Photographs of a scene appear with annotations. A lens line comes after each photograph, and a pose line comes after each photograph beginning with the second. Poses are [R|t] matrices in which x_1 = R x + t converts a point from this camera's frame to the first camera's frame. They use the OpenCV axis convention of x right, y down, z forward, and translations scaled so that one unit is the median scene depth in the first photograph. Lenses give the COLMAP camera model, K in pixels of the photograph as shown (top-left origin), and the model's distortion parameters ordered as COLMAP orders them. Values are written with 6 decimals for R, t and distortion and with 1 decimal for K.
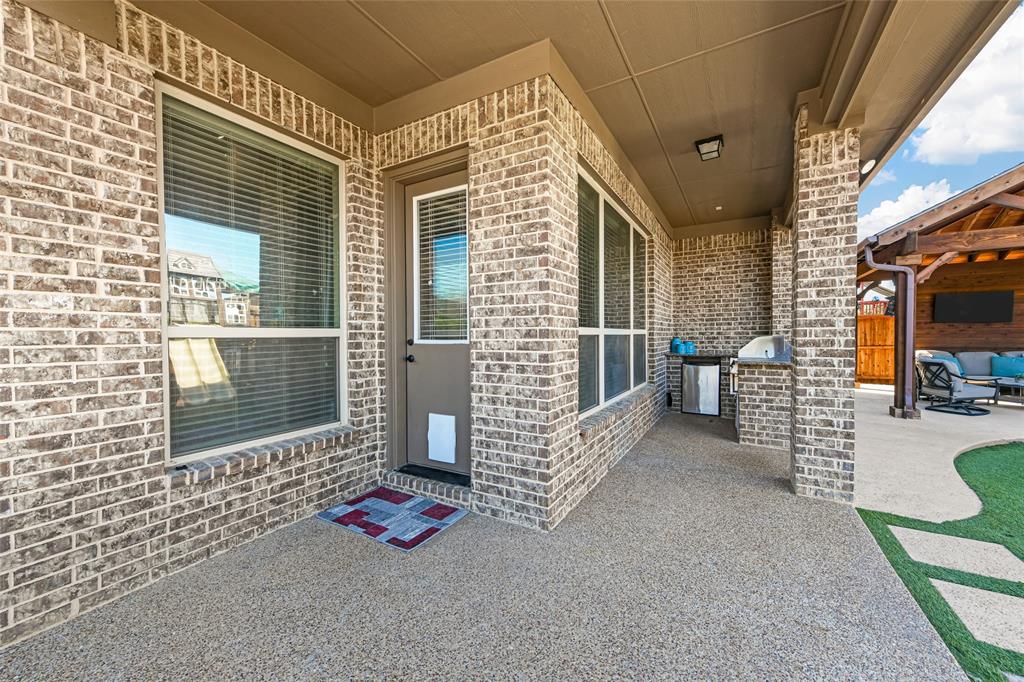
lens RADIAL K [[401.1, 0, 511.9], [0, 401.1, 342.7], [0, 0, 1]] dist [0.013113, 0.000993]
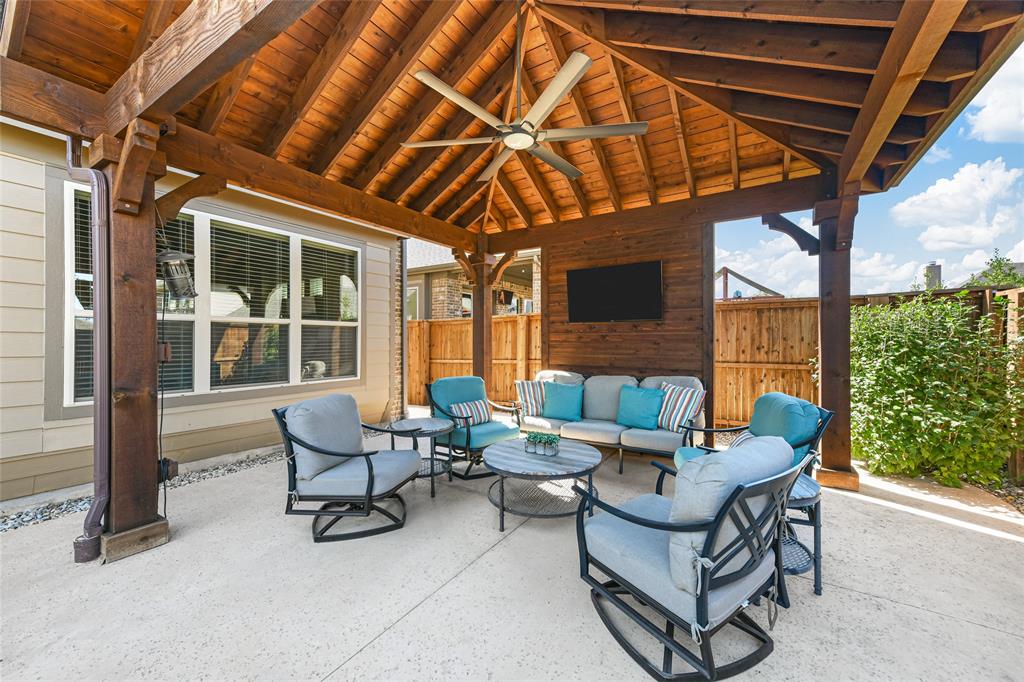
lens RADIAL K [[401.1, 0, 511.7], [0, 401.1, 338.6], [0, 0, 1]] dist [0.013113, 0.000993]
pose [[0.998904, 0.006867, -0.046290, 1.348569], [-0.007879, 0.999733, -0.021713, -0.018277], [0.046129, 0.022054, 0.998692, 0.606507]]
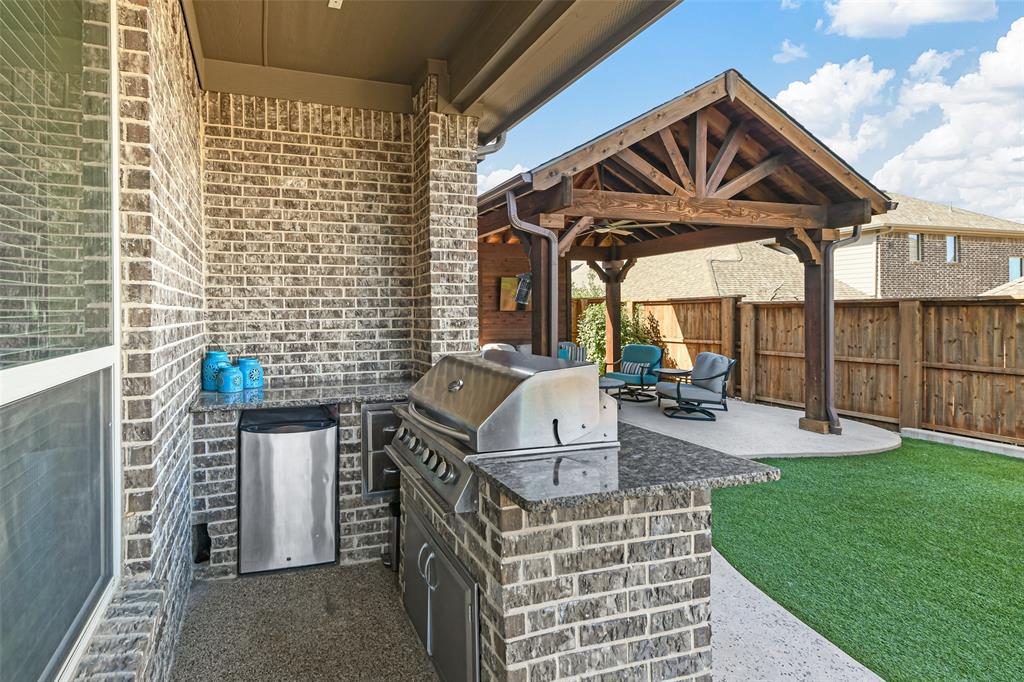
lens RADIAL K [[486.8, 0, 398.1], [0, 486.8, 312.4], [0, 0, 1]] dist [0.012633, -0.000851]
pose [[0.696715, 0.005655, 0.717326, 0.216446], [0.013813, 0.999678, -0.021297, -0.037701], [-0.717215, 0.024746, 0.696412, 0.604841]]
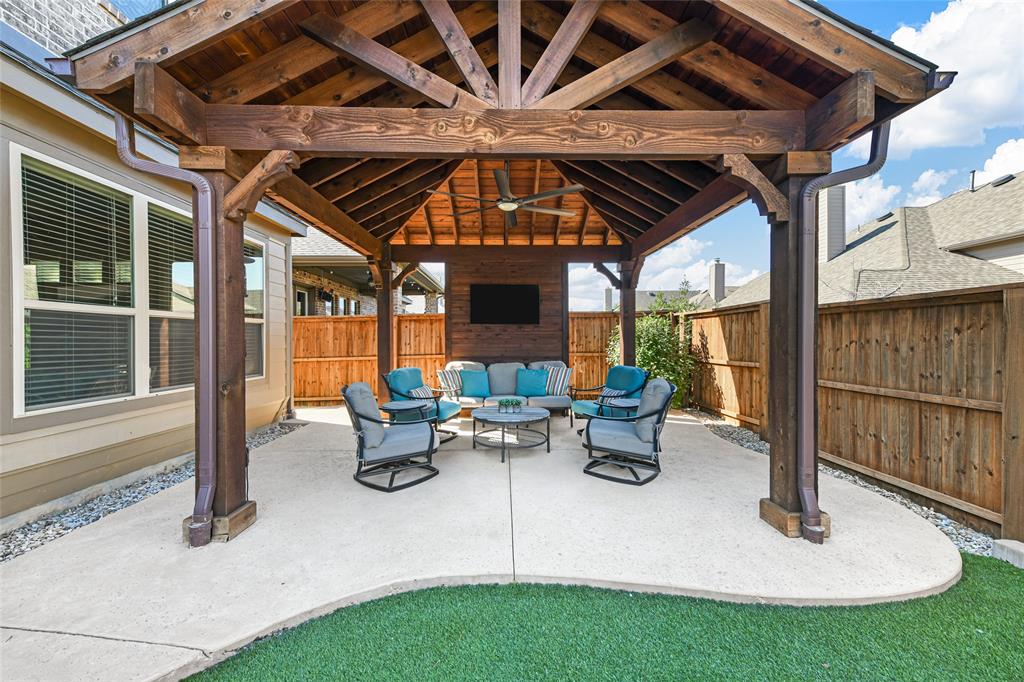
lens RADIAL K [[401.1, 0, 513.5], [0, 401.1, 339.9], [0, 0, 1]] dist [0.013113, 0.000993]
pose [[0.853677, 0.004201, 0.520786, 0.996649], [0.005182, 0.999849, -0.016560, -0.010085], [-0.520777, 0.016836, 0.853526, 0.471504]]
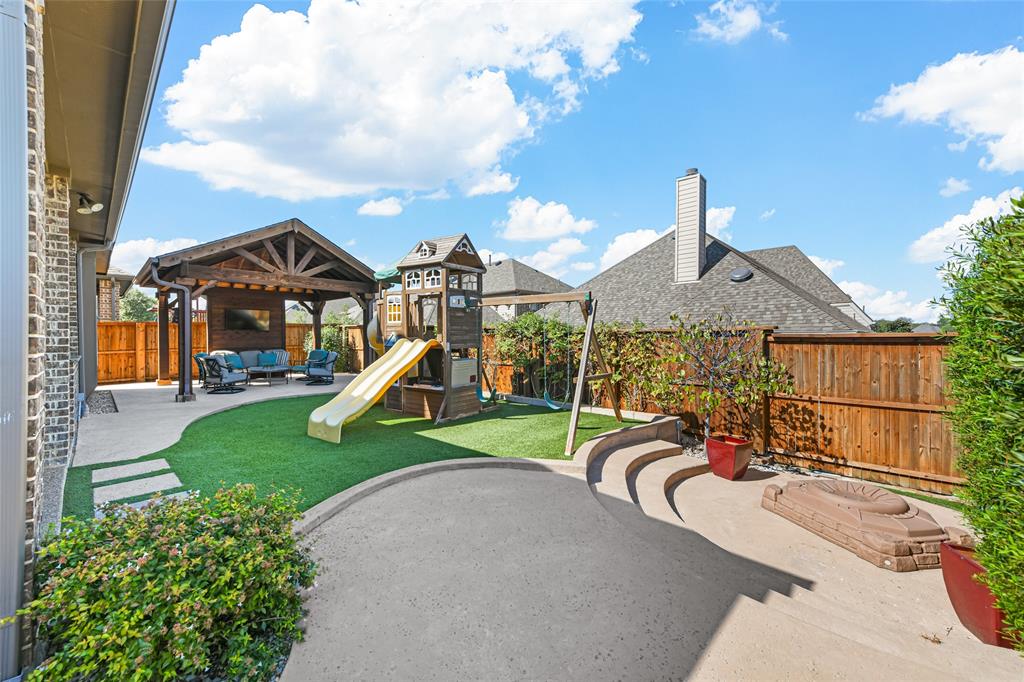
lens RADIAL K [[401.1, 0, 513.8], [0, 401.1, 340.3], [0, 0, 1]] dist [0.013113, 0.000993]
pose [[0.240906, 0.001914, 0.970546, -0.040373], [0.018489, 0.999808, -0.006561, 0.015543], [-0.970372, 0.019525, 0.240825, -0.333366]]
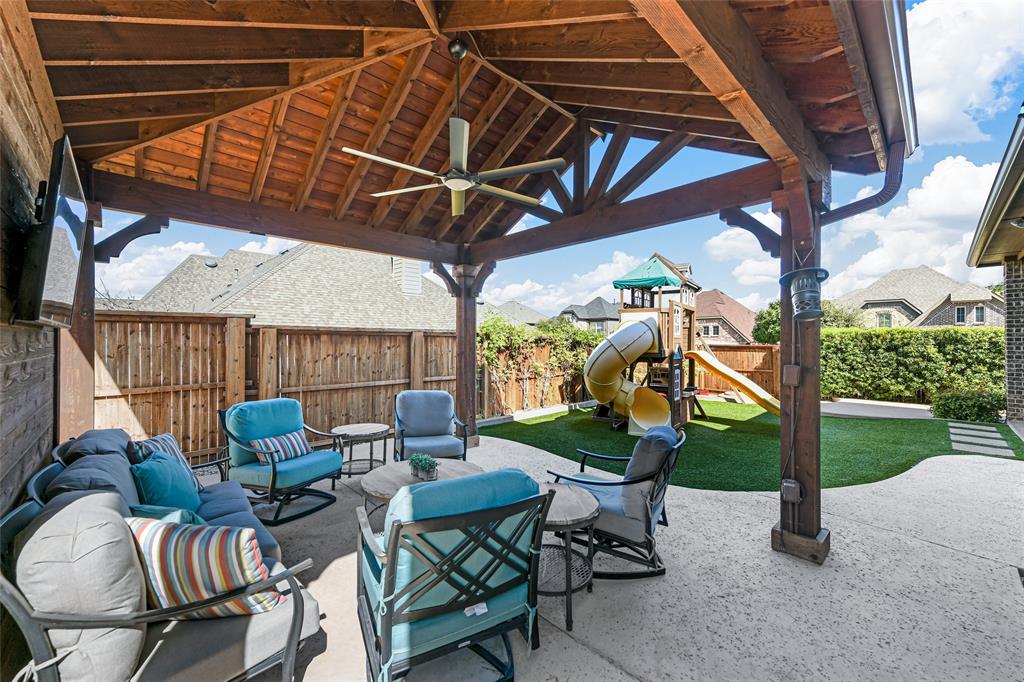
lens RADIAL K [[401.1, 0, 513.5], [0, 401.1, 339.8], [0, 0, 1]] dist [0.013113, 0.000993]
pose [[-0.960619, -0.006803, 0.277785, 1.134444], [-0.000900, 0.999771, 0.021371, -0.069318], [-0.277867, 0.020280, -0.960405, 1.495076]]
